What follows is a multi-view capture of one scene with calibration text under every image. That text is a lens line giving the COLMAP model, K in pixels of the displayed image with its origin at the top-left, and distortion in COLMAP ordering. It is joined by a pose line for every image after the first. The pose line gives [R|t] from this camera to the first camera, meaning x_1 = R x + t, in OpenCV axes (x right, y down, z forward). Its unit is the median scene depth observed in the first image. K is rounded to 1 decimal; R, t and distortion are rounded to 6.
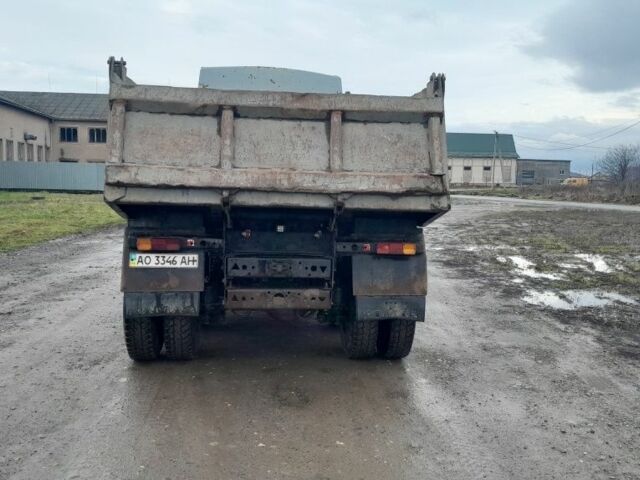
lens RADIAL K [[674.7, 0, 322.9], [0, 674.7, 239.3], [0, 0, 1]] dist [0.217925, -0.731442]
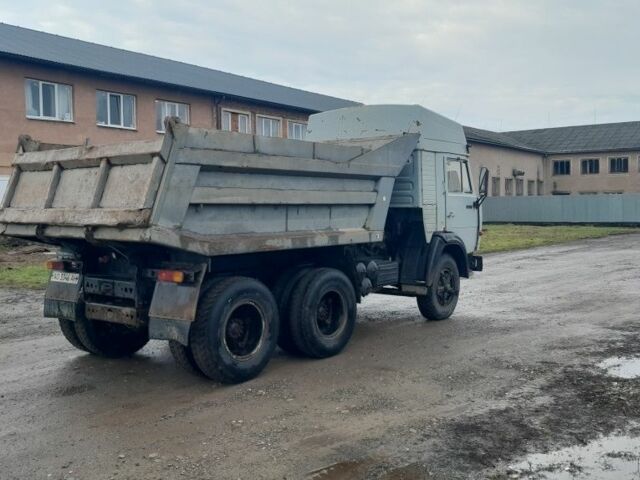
lens RADIAL K [[674.7, 0, 322.9], [0, 674.7, 239.3], [0, 0, 1]] dist [0.217925, -0.731442]
pose [[0.706283, 0.002926, -0.707924, 0.114146], [-0.035812, 0.998859, -0.031601, -0.002071], [0.707023, 0.047672, 0.705582, 0.041997]]
